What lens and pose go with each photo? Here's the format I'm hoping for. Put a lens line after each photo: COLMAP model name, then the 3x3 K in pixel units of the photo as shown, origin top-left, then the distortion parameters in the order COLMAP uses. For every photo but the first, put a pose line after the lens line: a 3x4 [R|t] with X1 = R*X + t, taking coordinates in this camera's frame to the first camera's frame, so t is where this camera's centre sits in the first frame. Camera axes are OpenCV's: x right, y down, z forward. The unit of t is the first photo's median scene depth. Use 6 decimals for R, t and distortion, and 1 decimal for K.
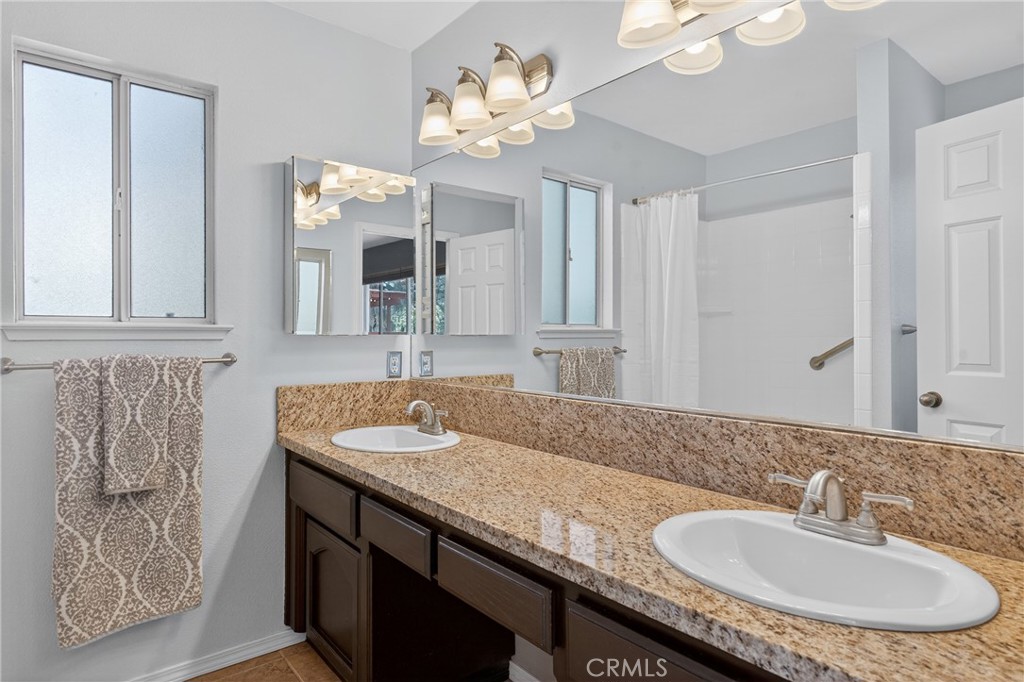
lens RADIAL K [[589.0, 0, 510.1], [0, 589.0, 346.5], [0, 0, 1]] dist [-0.008959, 0.003232]
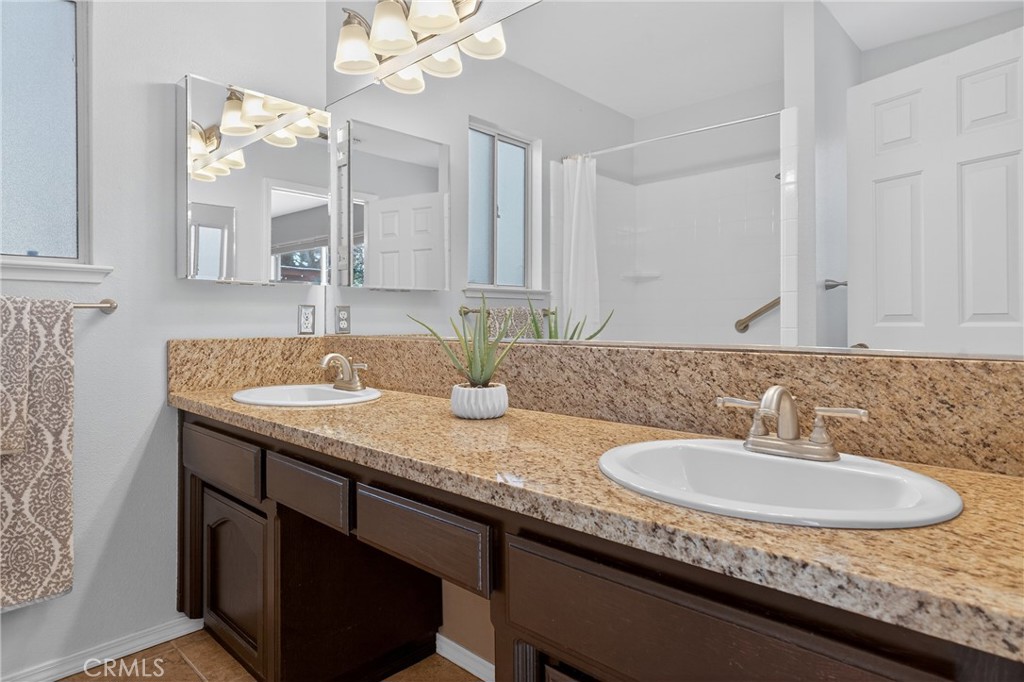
lens RADIAL K [[602.1, 0, 510.6], [0, 602.1, 334.8], [0, 0, 1]] dist [-0.007222, 0.004256]
pose [[0.991458, -0.001903, 0.130416, -0.010495], [0.001653, 0.999997, 0.002023, 0.090783], [-0.130419, -0.001790, 0.991457, 0.071626]]
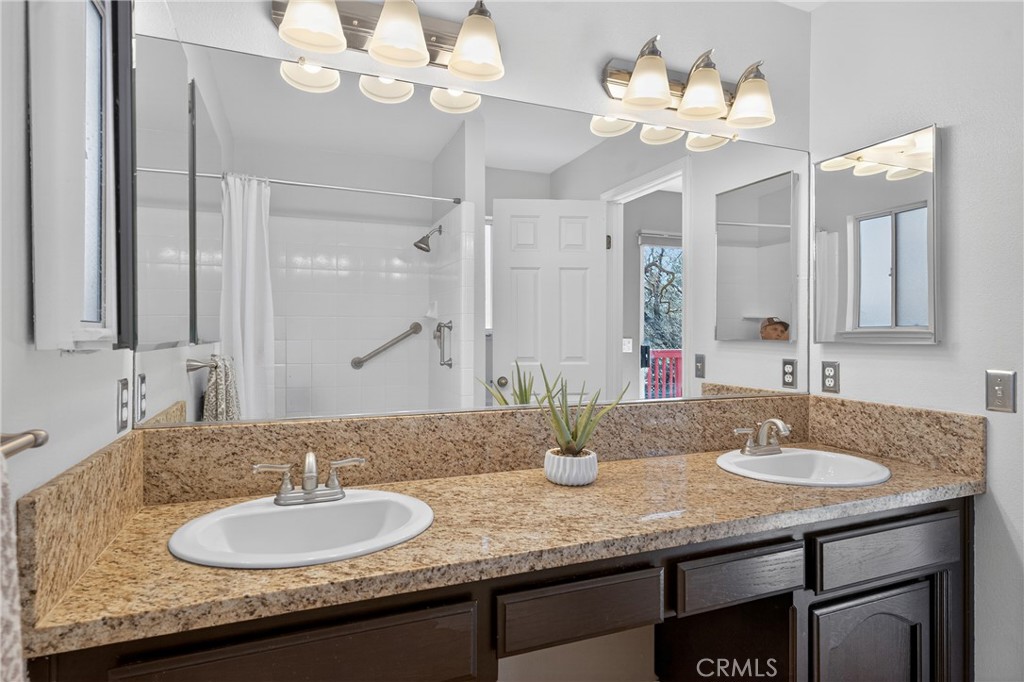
lens RADIAL K [[548.6, 0, 512.0], [0, 548.6, 341.0], [0, 0, 1]] dist [0.001784, 0.000955]
pose [[0.278153, -0.009556, 0.960489, -0.948455], [0.013388, 0.999892, 0.006071, -0.036653], [-0.960444, 0.011170, 0.278251, 0.934384]]
